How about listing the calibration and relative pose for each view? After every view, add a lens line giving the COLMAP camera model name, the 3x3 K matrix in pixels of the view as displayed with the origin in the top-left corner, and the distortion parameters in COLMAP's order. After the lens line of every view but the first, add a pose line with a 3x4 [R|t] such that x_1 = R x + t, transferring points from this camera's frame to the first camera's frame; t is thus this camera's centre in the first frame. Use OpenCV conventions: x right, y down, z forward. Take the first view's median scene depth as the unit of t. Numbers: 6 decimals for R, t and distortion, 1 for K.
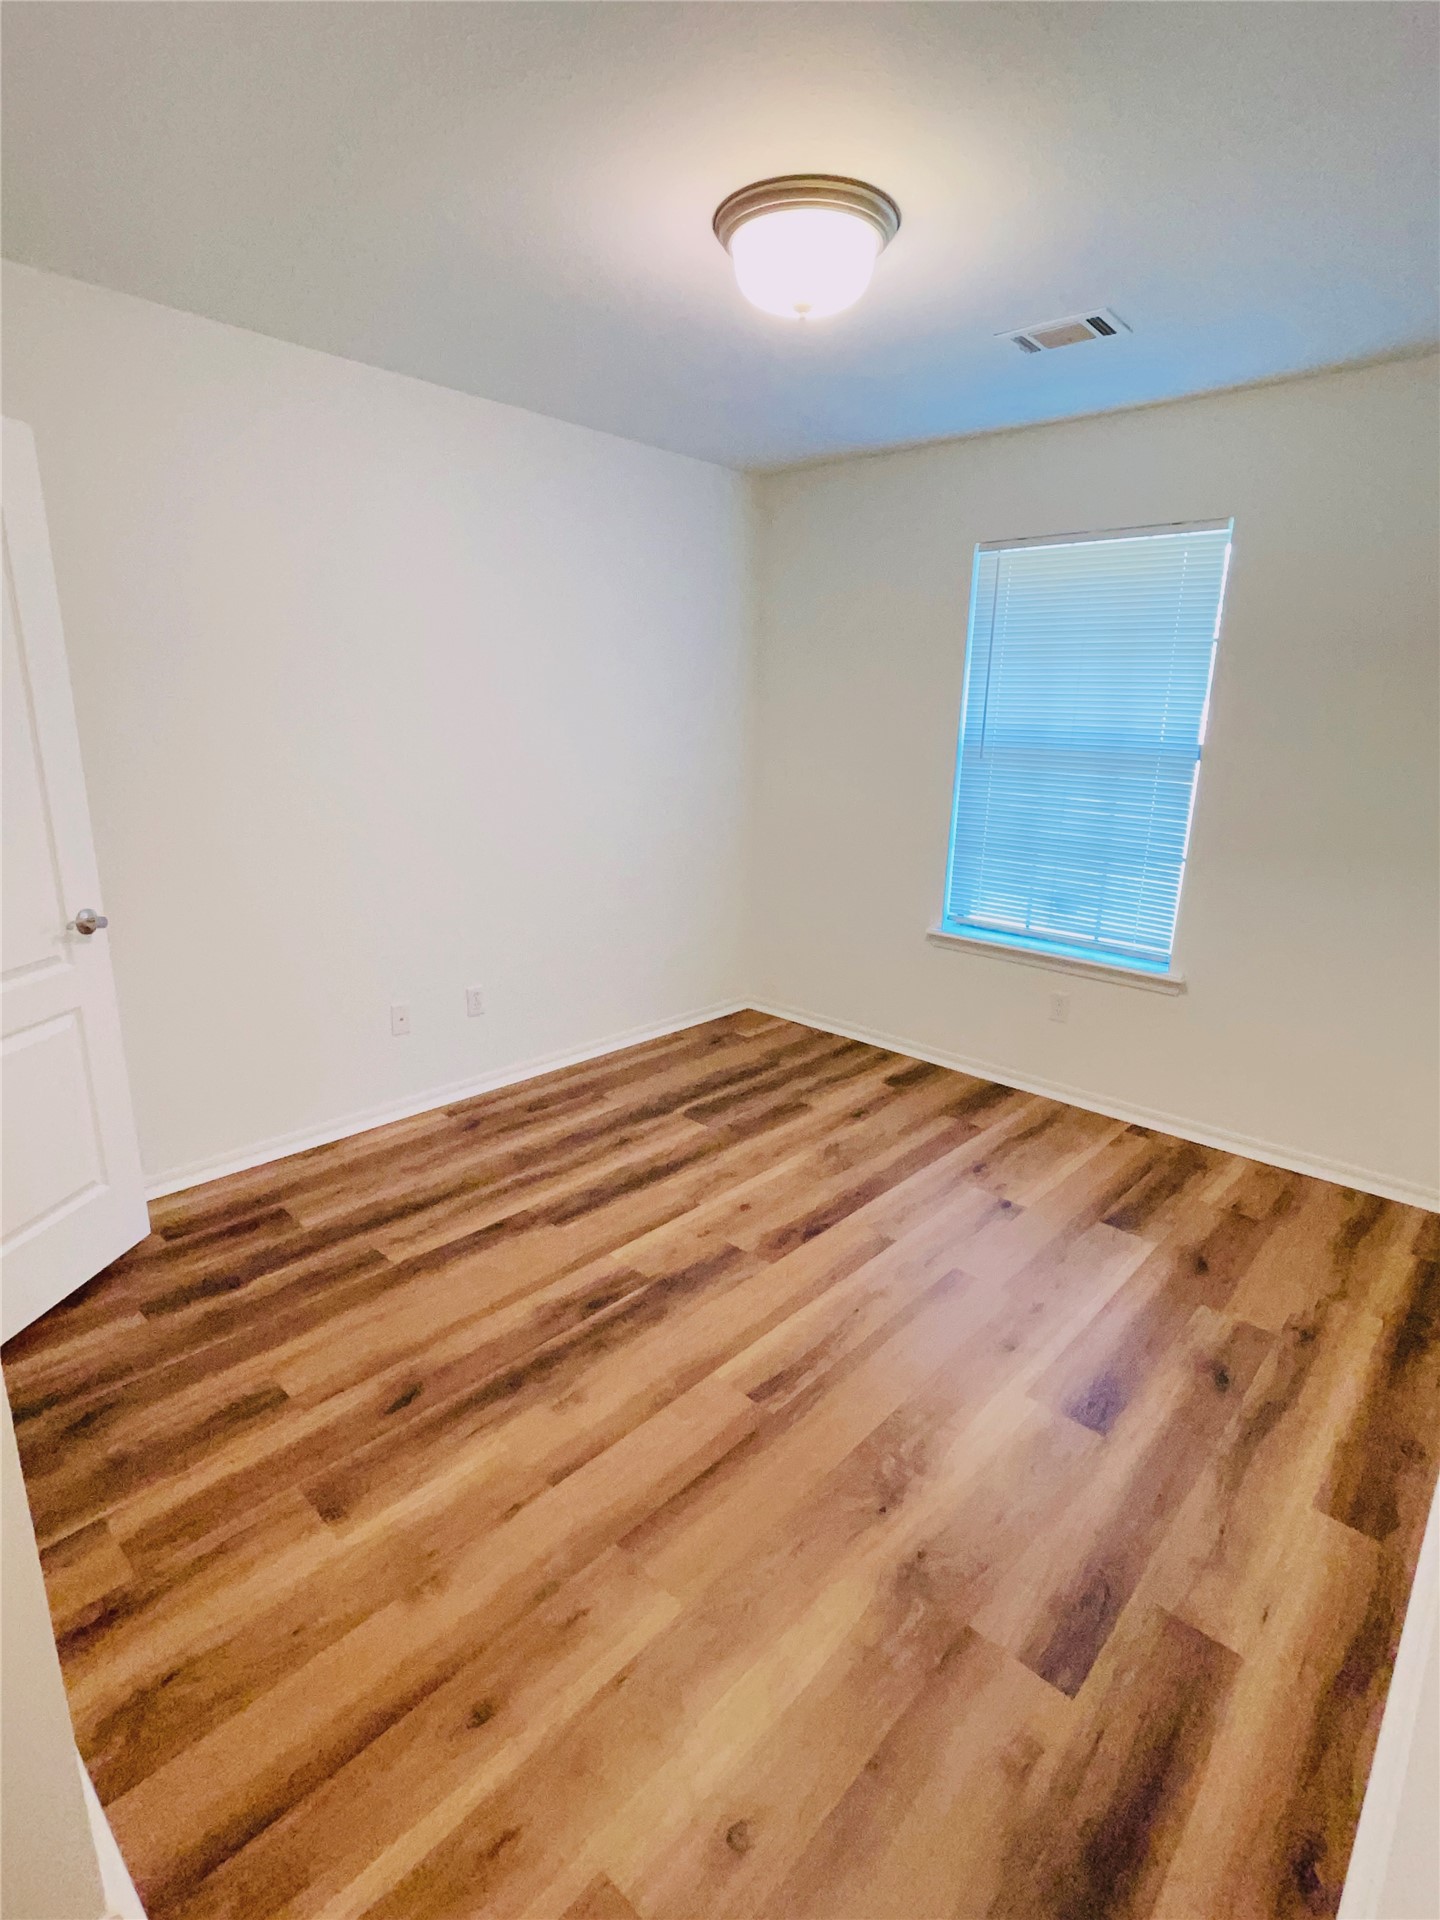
lens RADIAL K [[953.3, 0, 720.0], [0, 953.3, 960.0], [0, 0, 1]] dist [-0.001095, -0.000078]
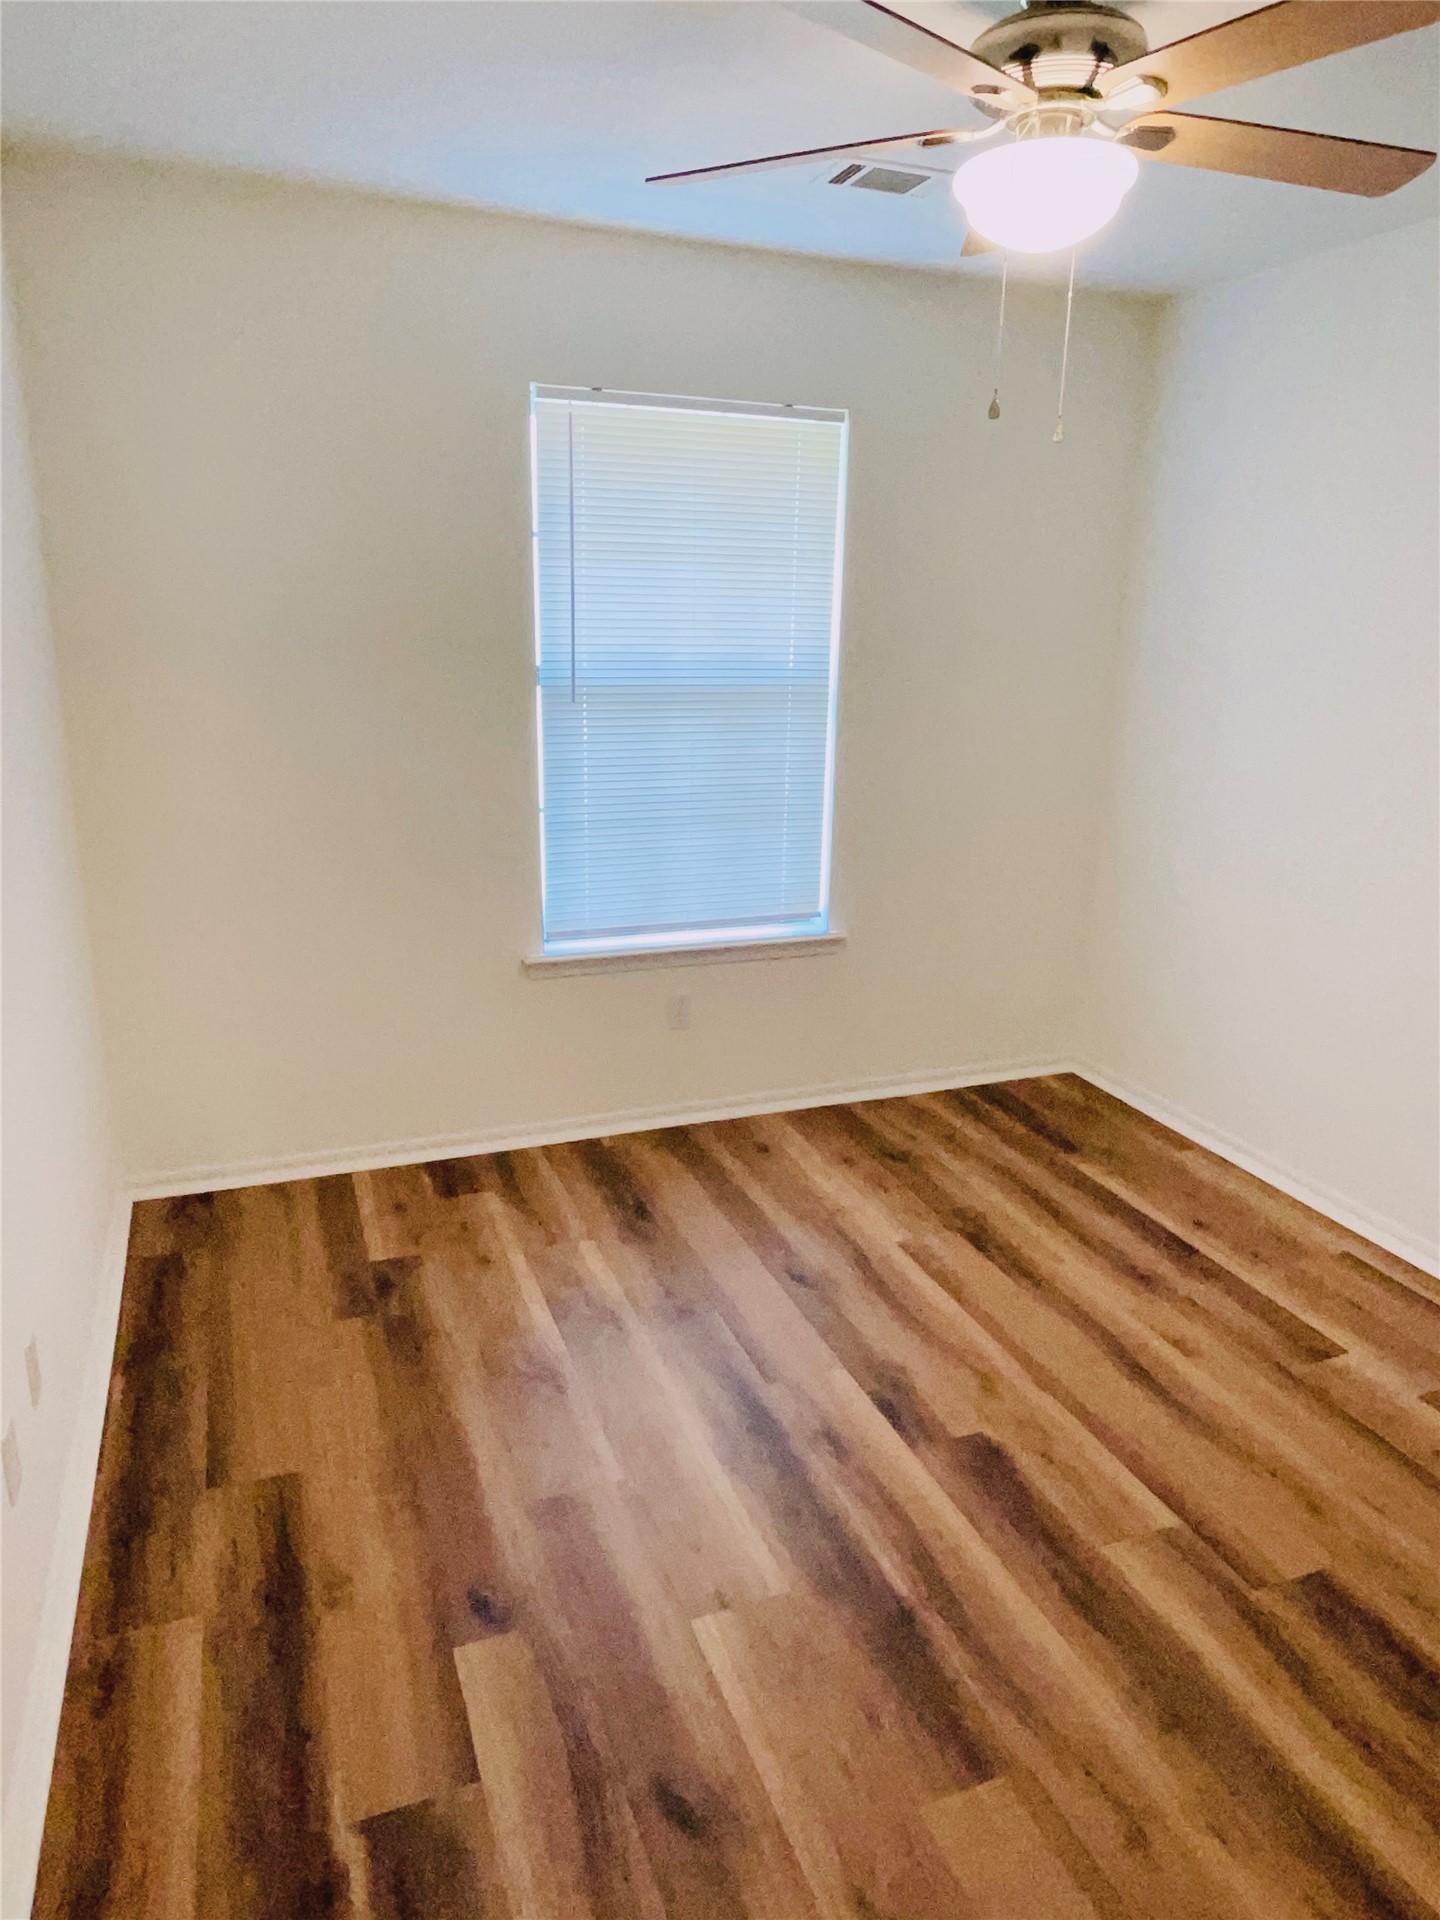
lens RADIAL K [[1173.1, 0, 720.0], [0, 1173.1, 960.0], [0, 0, 1]] dist [0.000721, -0.000368]
pose [[0.451786, -0.230678, 0.861787, -0.496174], [0.235164, 0.962621, 0.134386, -0.123956], [-0.860574, 0.141947, 0.489146, 0.538943]]
